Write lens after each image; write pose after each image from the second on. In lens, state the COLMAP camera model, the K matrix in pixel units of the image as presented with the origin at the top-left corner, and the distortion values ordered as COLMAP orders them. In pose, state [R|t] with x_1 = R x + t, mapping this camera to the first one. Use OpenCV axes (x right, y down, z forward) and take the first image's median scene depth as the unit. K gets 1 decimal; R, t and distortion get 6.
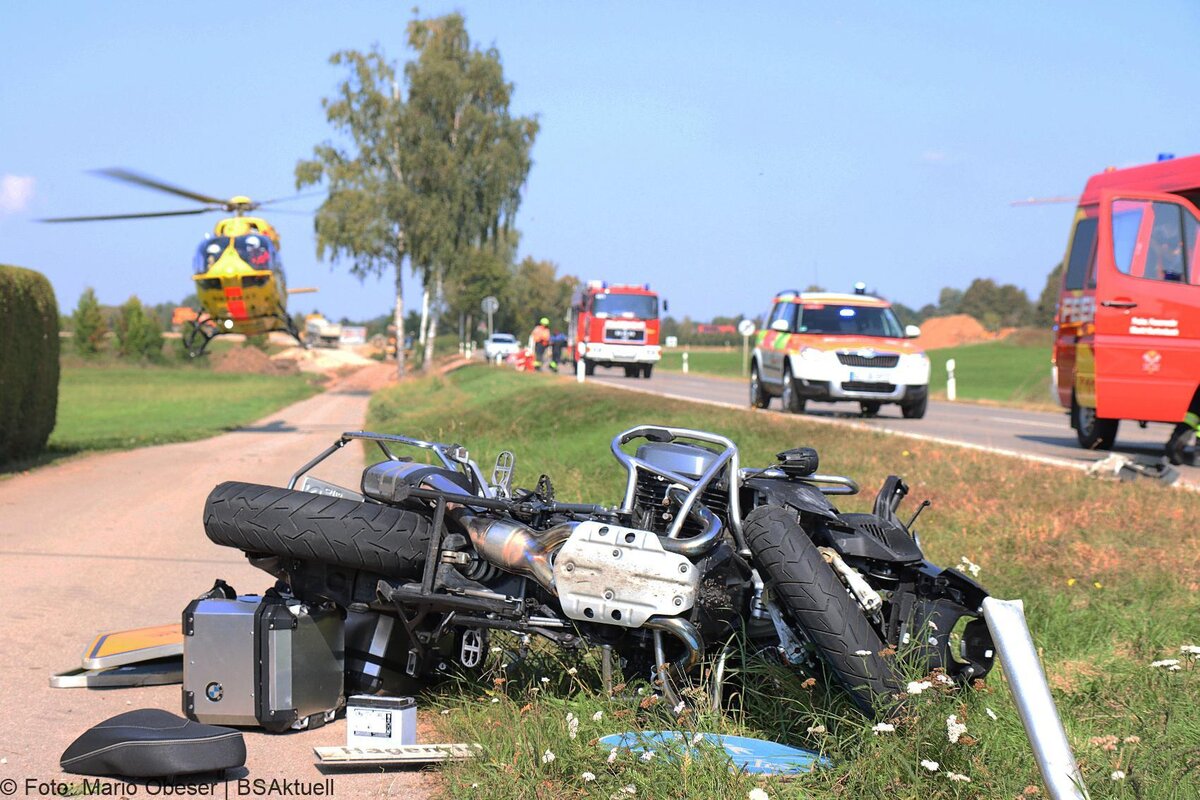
lens RADIAL K [[2274.4, 0, 569.0], [0, 2274.4, 395.2], [0, 0, 1]] dist [0.019845, -0.271203]
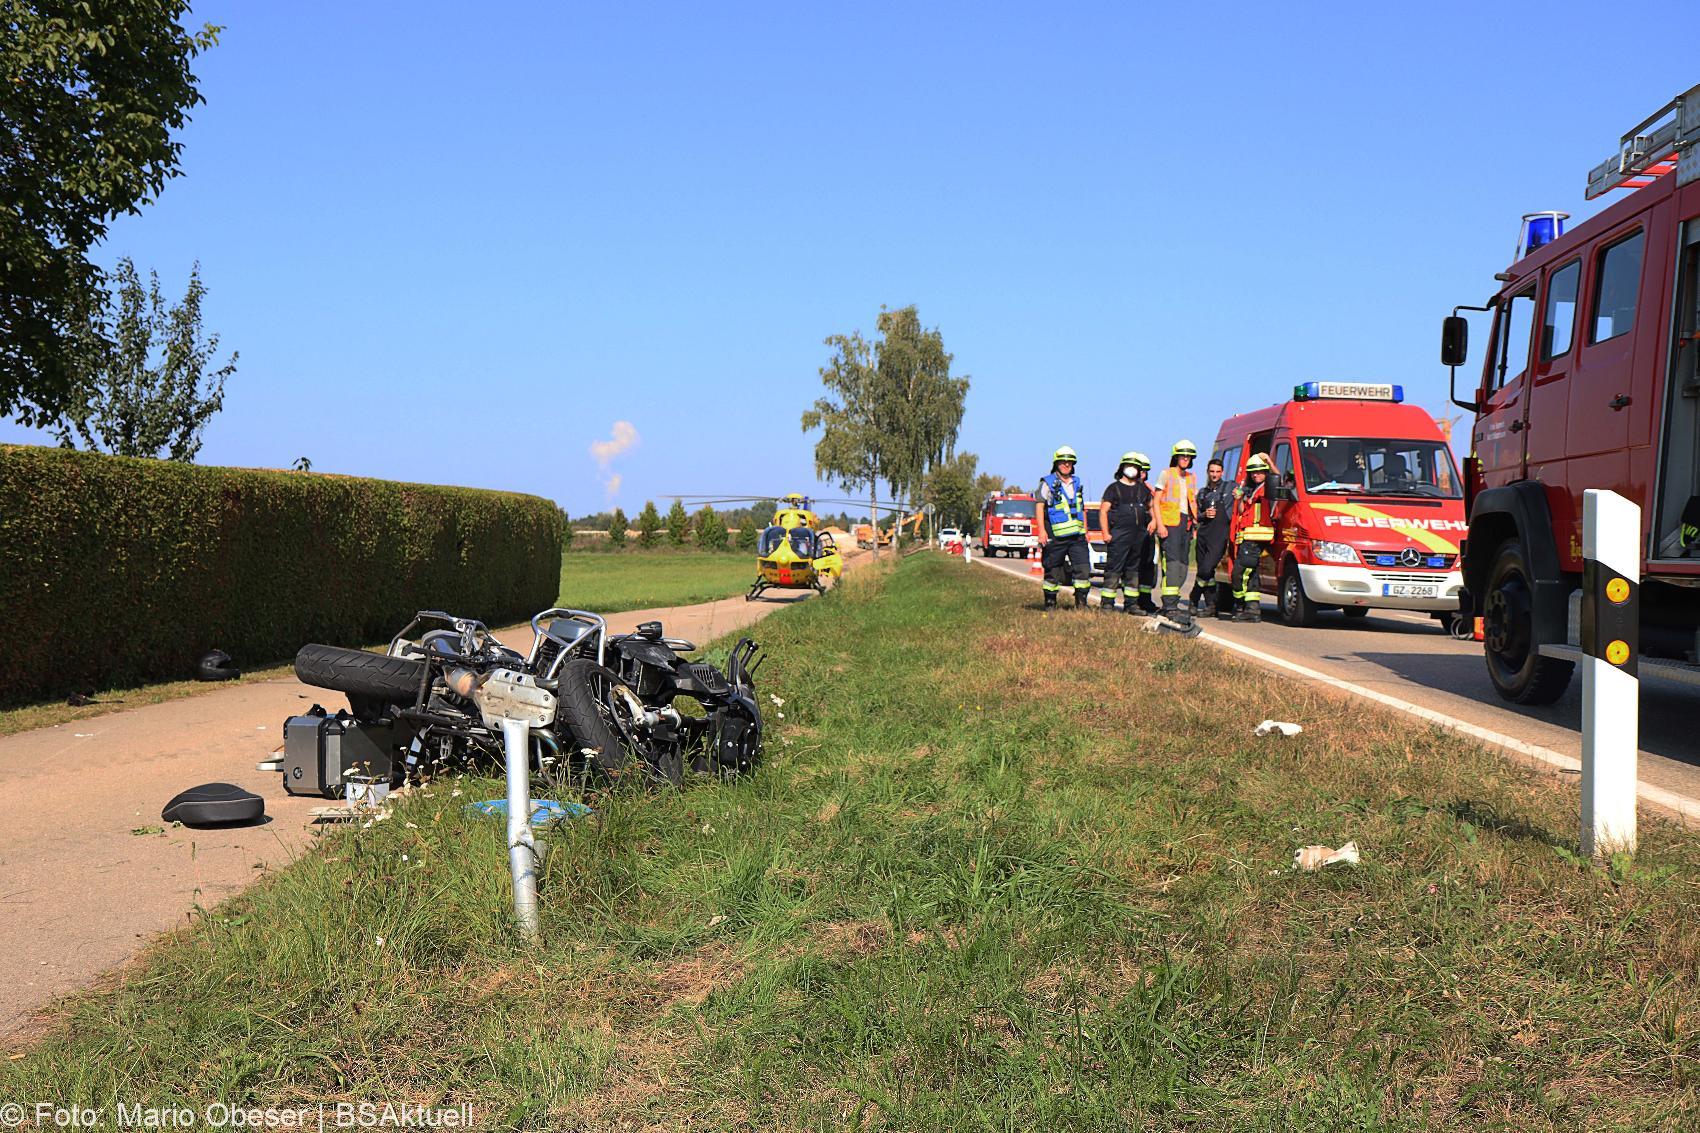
lens RADIAL K [[1583.9, 0, 850.0], [0, 1583.9, 566.5], [0, 0, 1]] dist [0.003686, 0.006750]
pose [[0.992852, -0.008057, -0.119079, 0.351006], [0.007835, 0.999967, -0.002328, -0.011057], [0.119094, 0.001378, 0.992882, -0.074254]]
